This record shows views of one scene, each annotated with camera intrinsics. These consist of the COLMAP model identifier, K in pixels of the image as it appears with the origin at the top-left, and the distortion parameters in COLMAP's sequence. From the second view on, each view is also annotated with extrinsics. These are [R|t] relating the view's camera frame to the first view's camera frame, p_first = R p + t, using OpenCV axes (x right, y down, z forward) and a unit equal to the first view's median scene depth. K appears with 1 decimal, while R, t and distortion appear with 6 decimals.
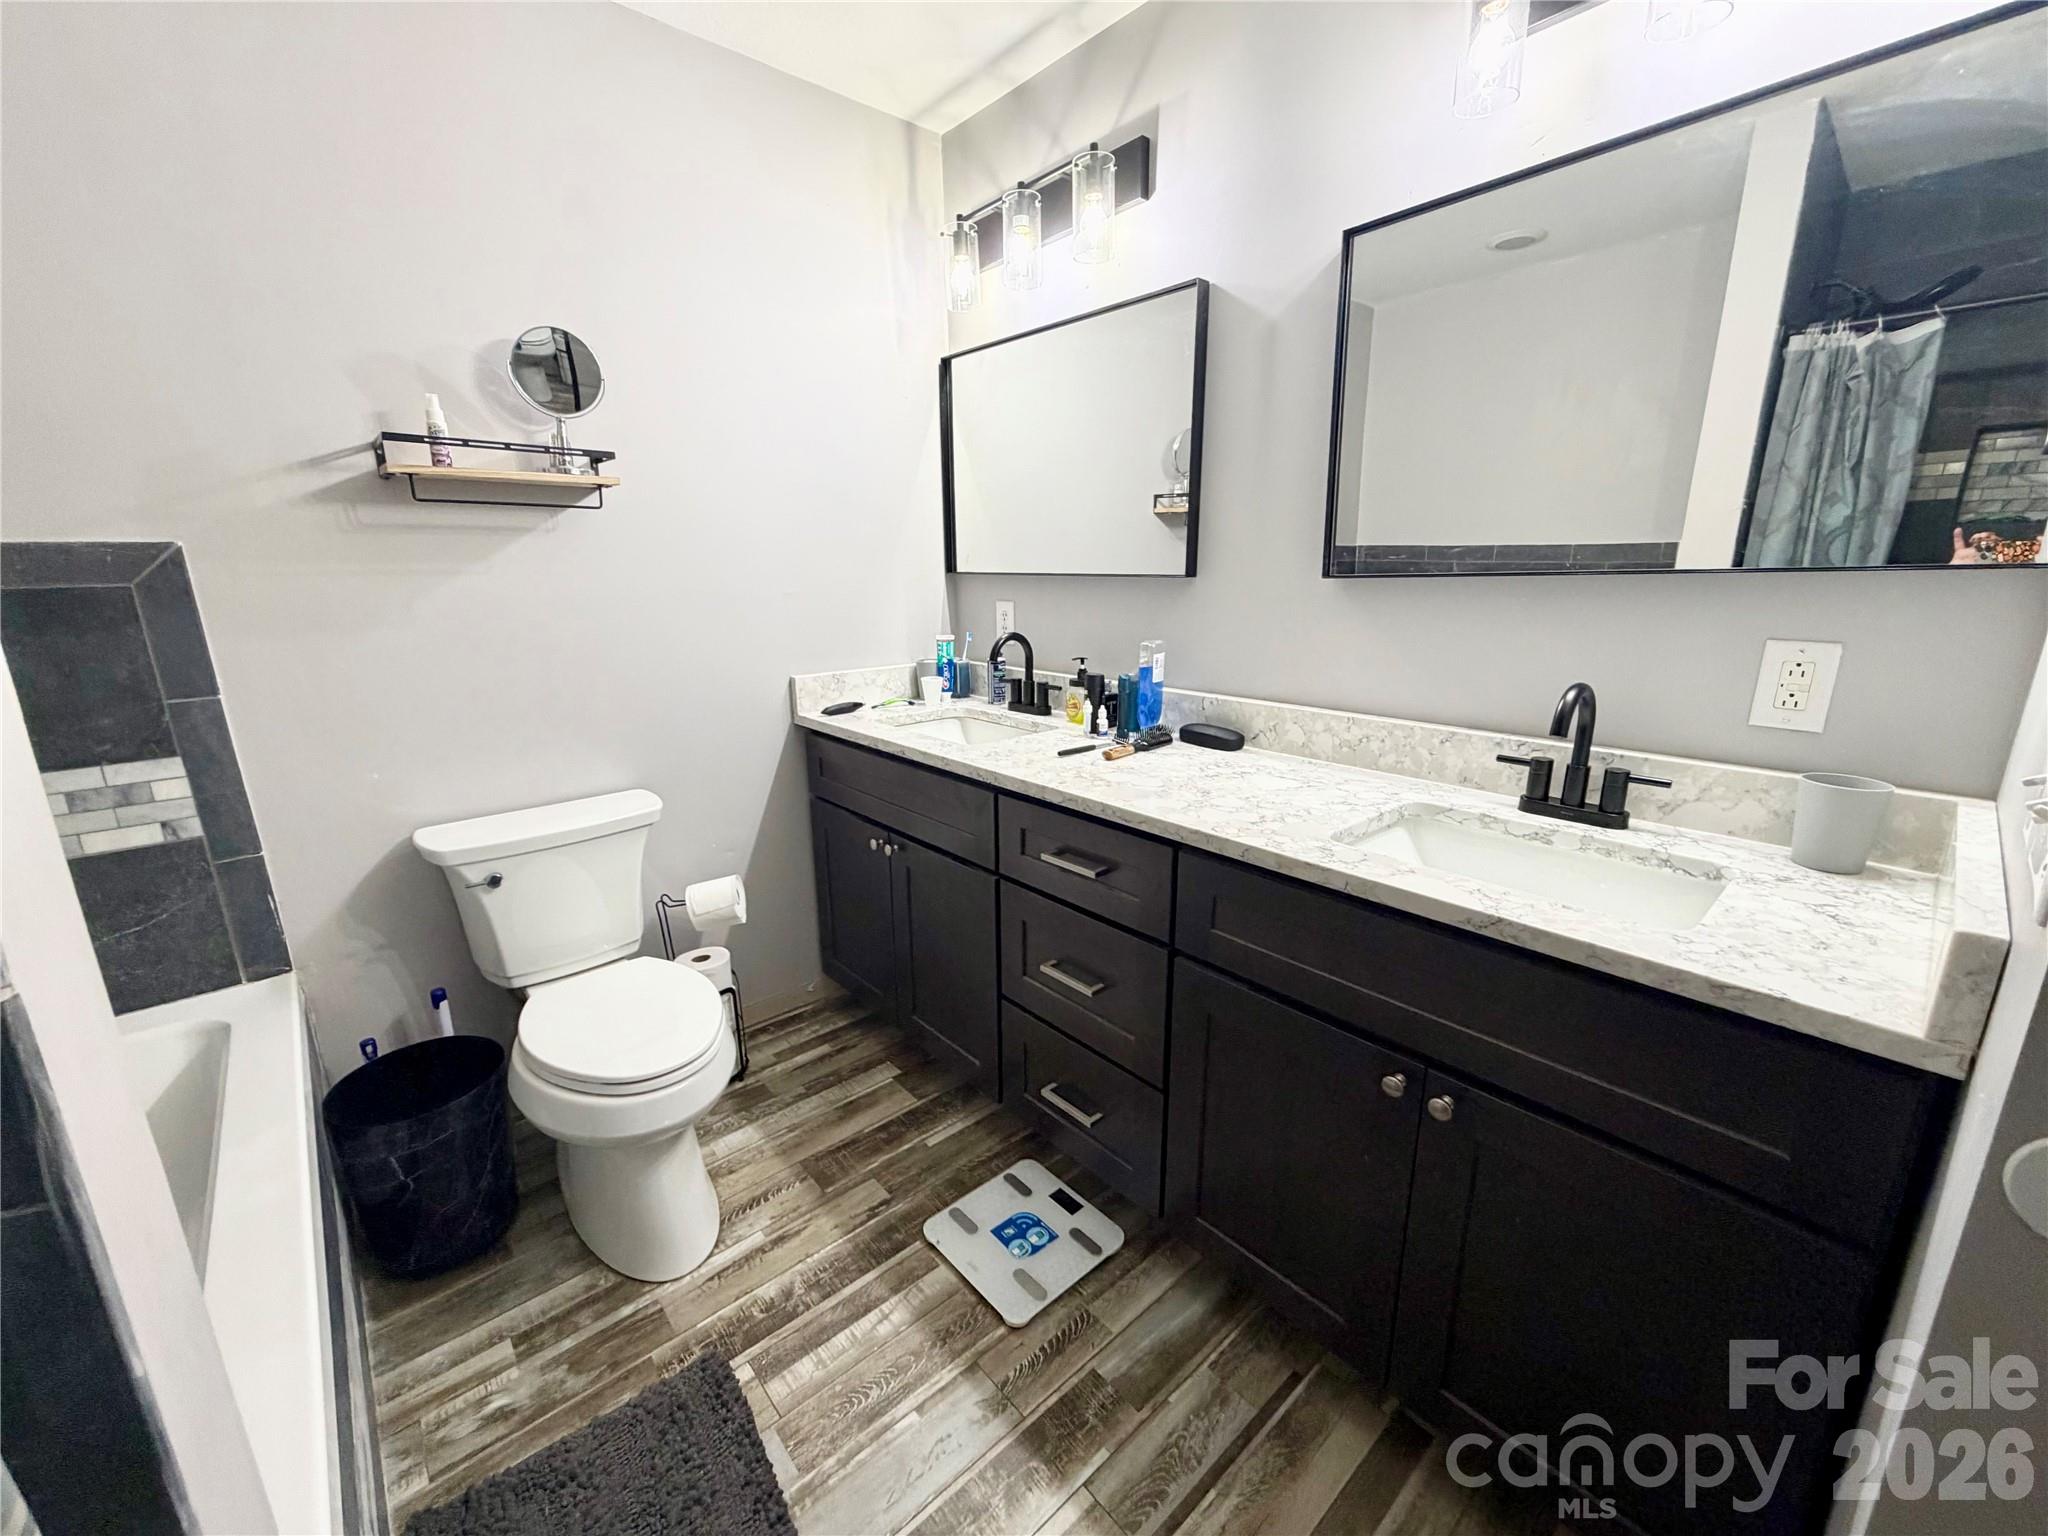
lens RADIAL K [[815.5, 0, 1023.0], [0, 815.5, 767.1], [0, 0, 1]] dist [-0.004518, -0.000049]
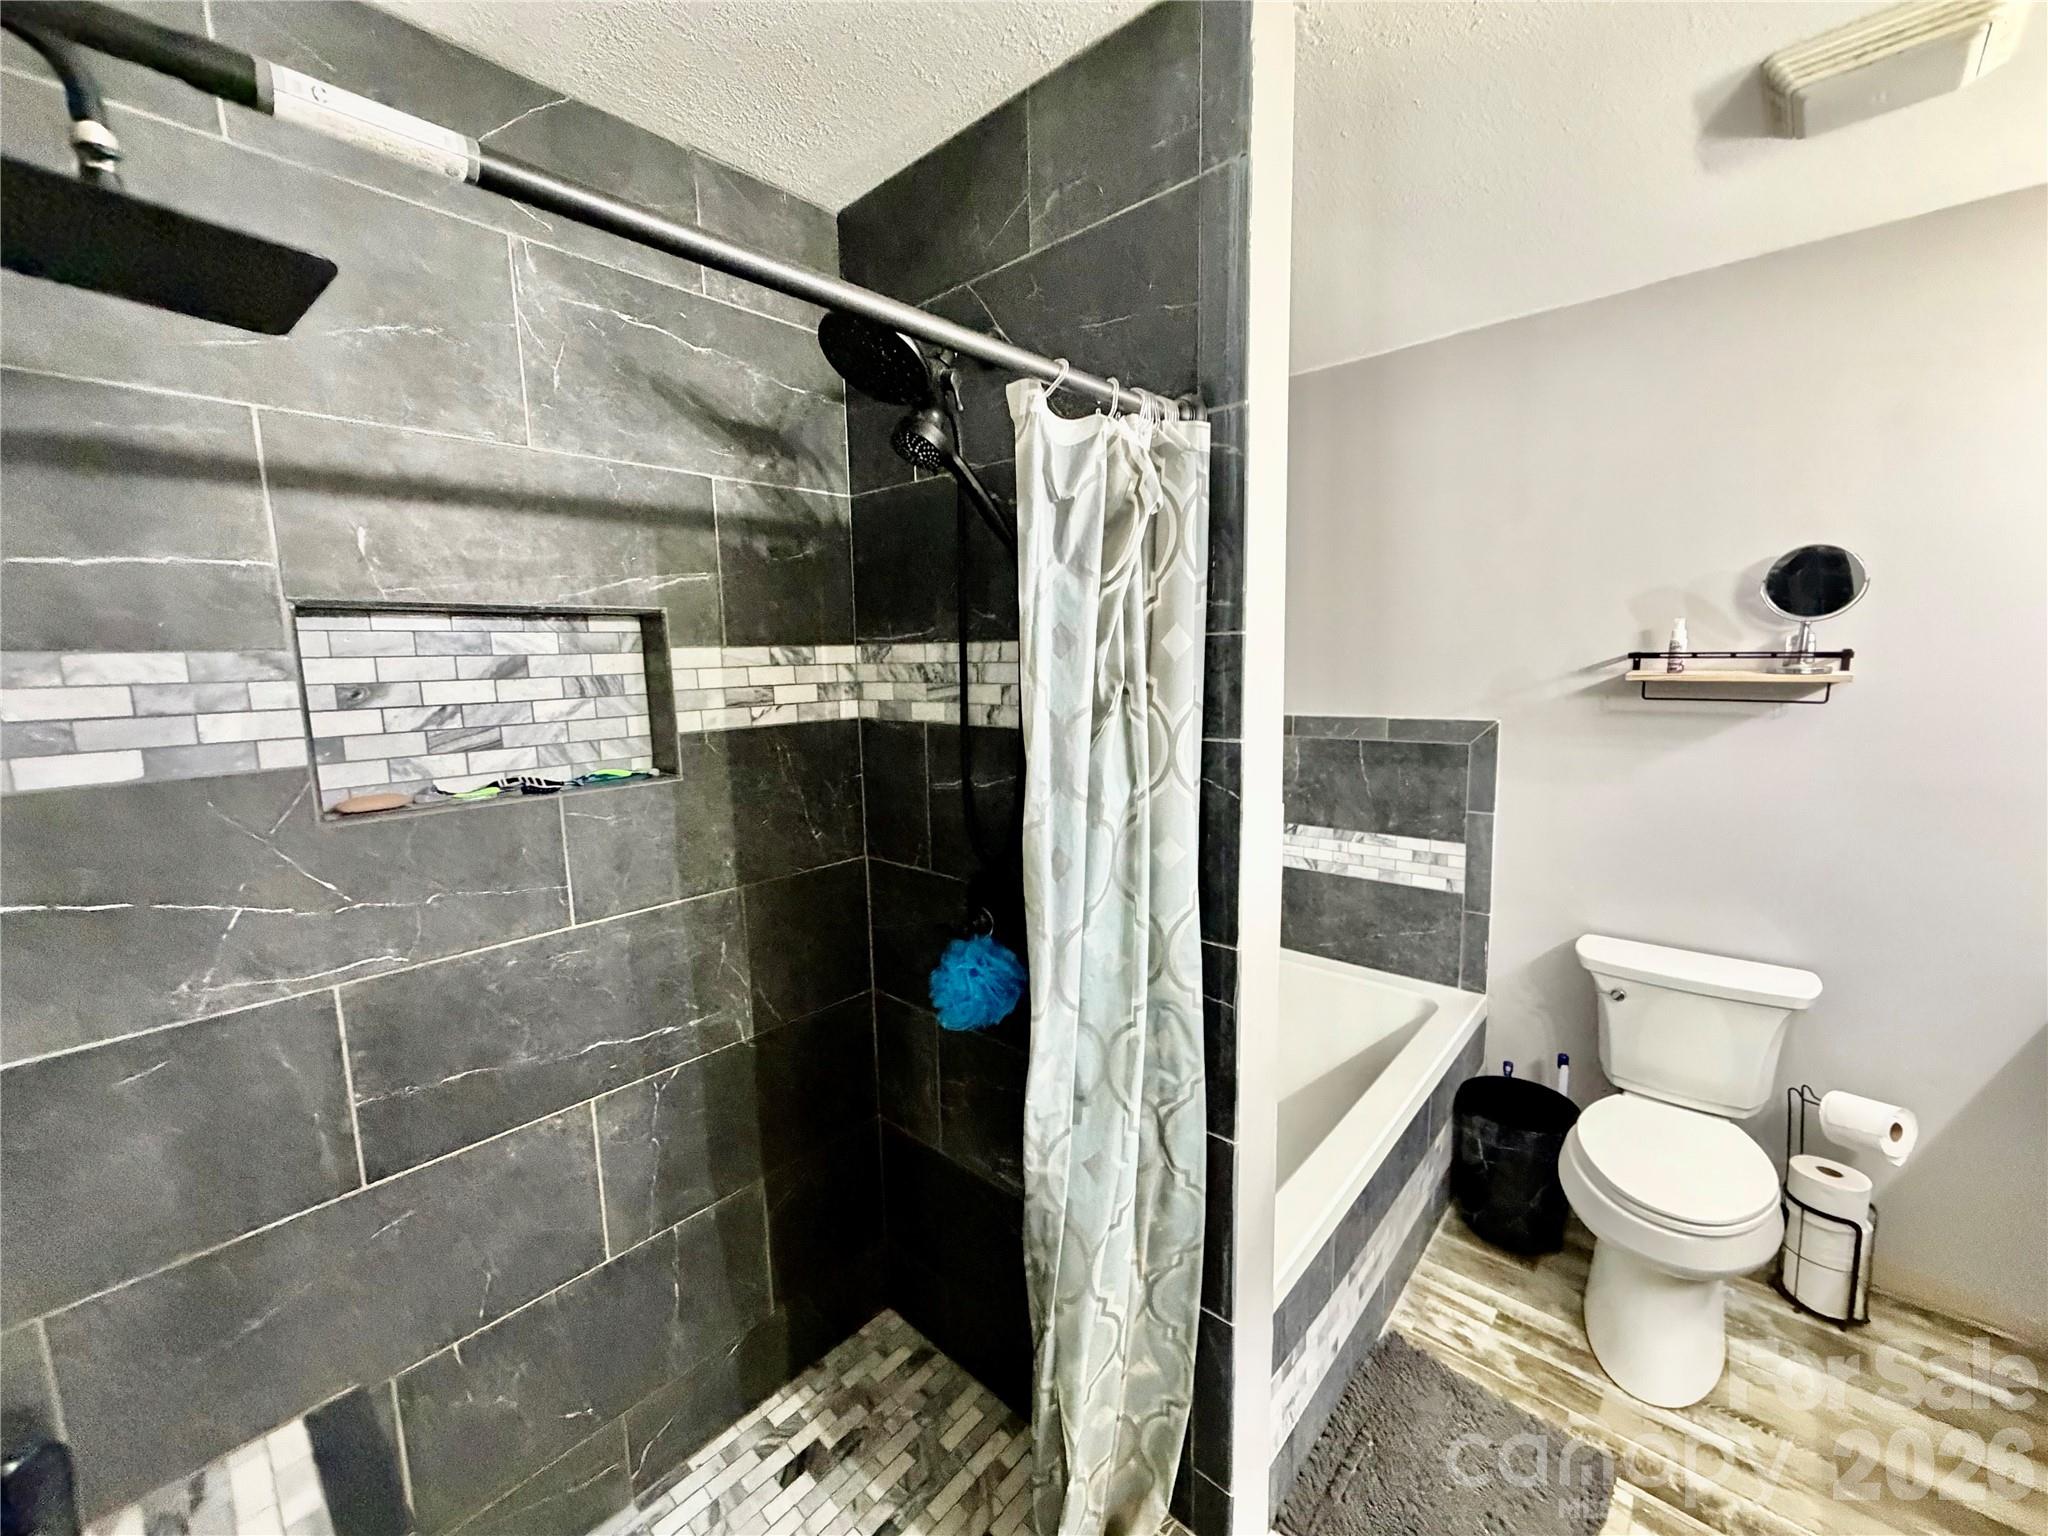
lens RADIAL K [[815.5, 0, 1024.4], [0, 815.5, 756.4], [0, 0, 1]] dist [-0.004518, -0.000049]
pose [[0.120436, 0.136103, -0.983347, 0.455627], [-0.220201, 0.969543, 0.107223, -0.161957], [0.967991, 0.203621, 0.146738, -0.153762]]
